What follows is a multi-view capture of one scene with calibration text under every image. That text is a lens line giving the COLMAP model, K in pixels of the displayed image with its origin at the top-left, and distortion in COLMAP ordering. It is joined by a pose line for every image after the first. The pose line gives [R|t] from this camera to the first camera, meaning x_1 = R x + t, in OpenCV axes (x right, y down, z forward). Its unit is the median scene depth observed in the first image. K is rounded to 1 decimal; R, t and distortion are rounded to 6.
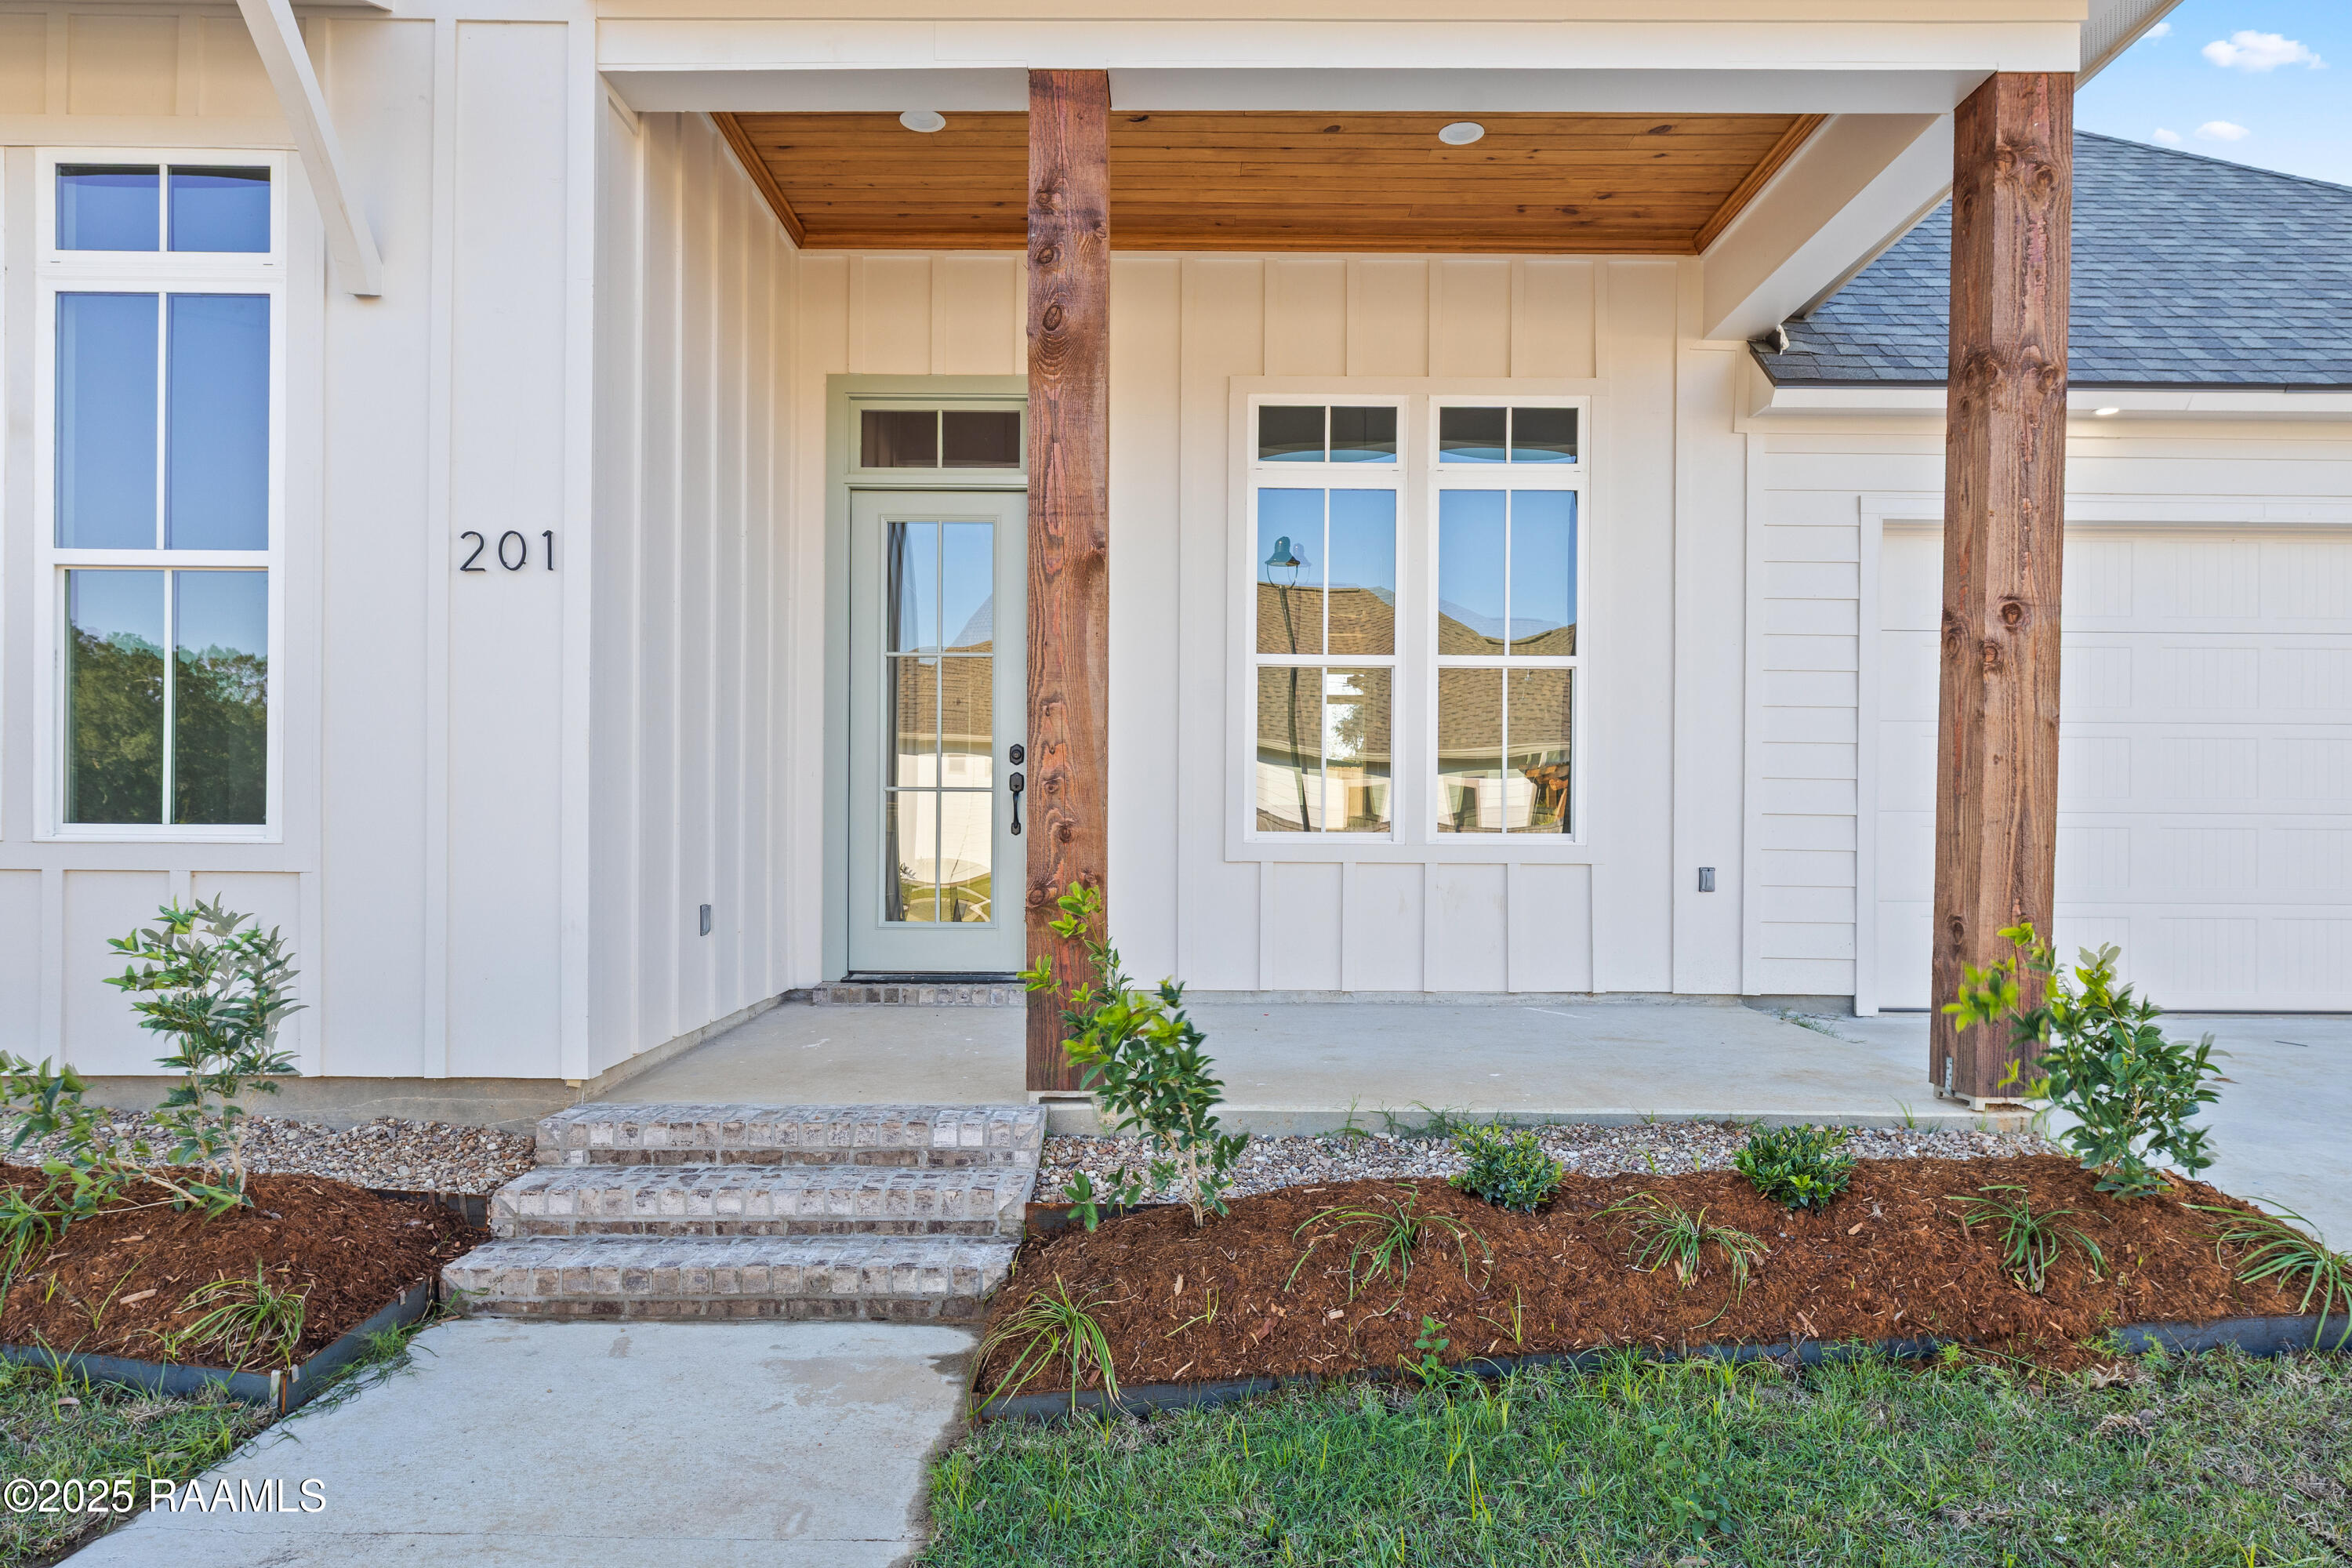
lens RADIAL K [[1578.3, 0, 1174.5], [0, 1578.3, 759.5], [0, 0, 1]] dist [0.004577, 0.002031]
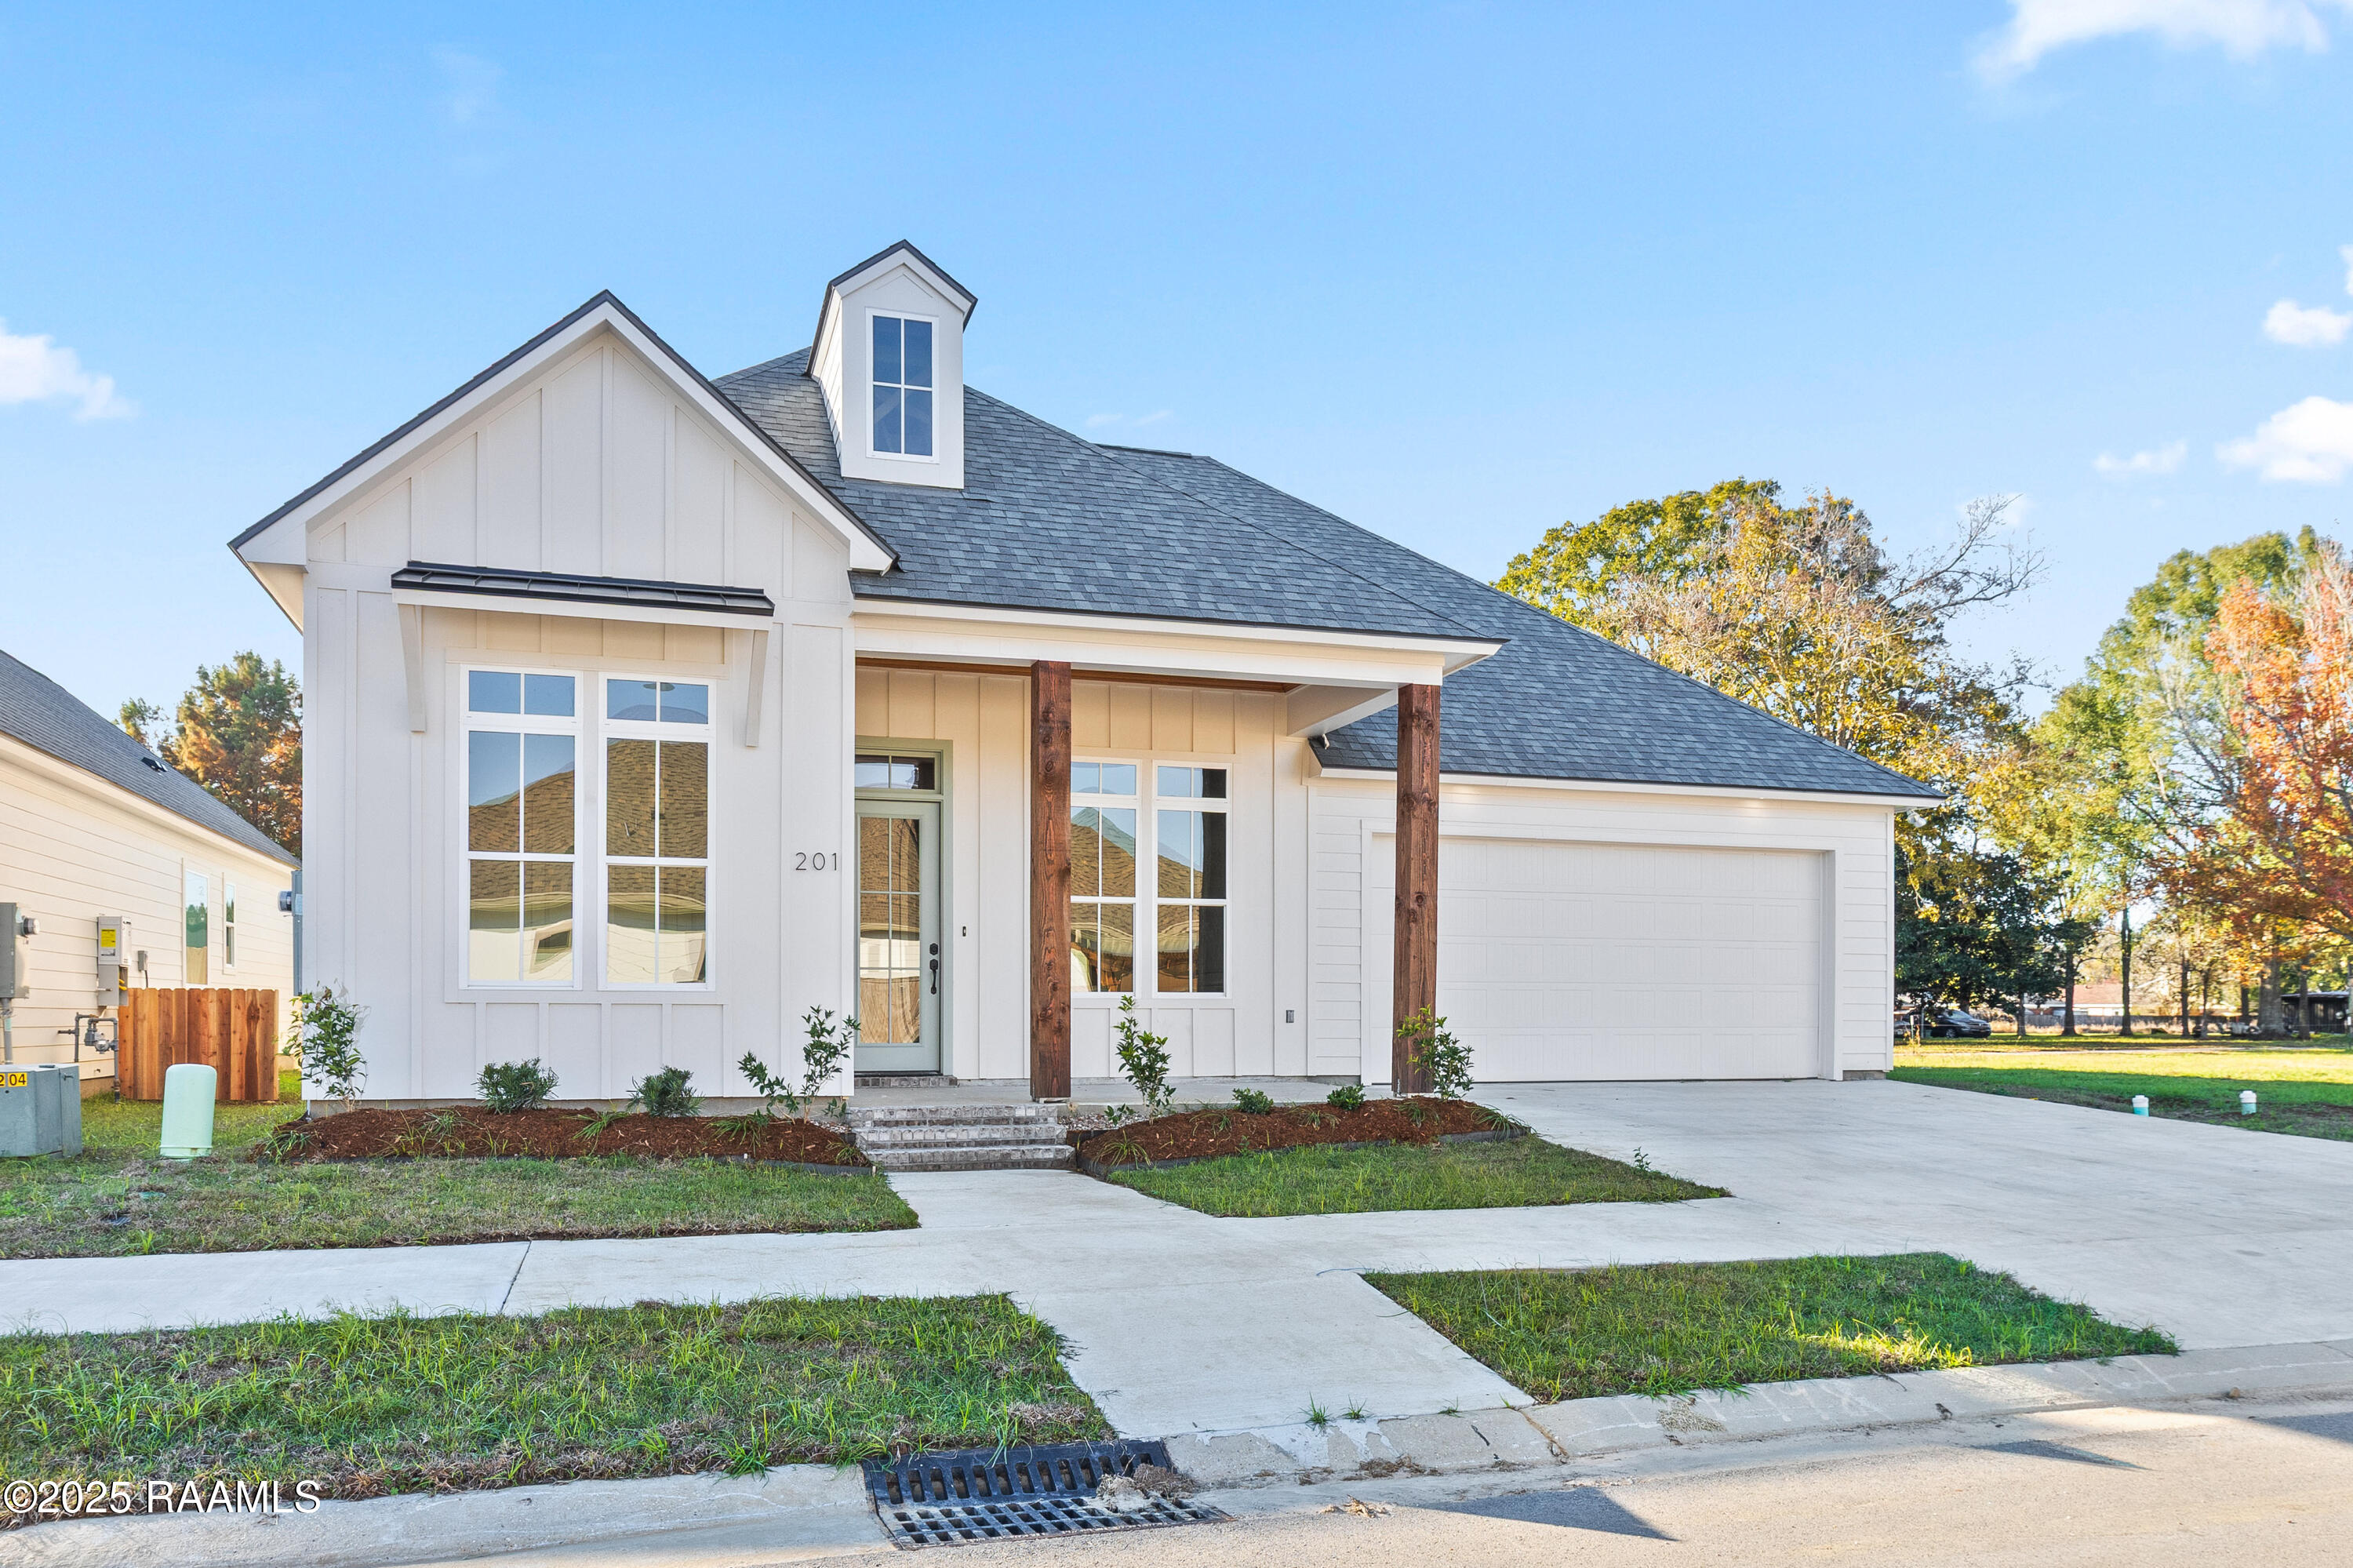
lens RADIAL K [[1579.0, 0, 1175.0], [0, 1579.0, 759.5], [0, 0, 1]] dist [0.004577, 0.002031]
pose [[0.955871, 0.040675, 0.290958, -0.589418], [-0.007087, 0.993273, -0.115576, -0.018914], [-0.293702, 0.108414, 0.949729, -1.308957]]
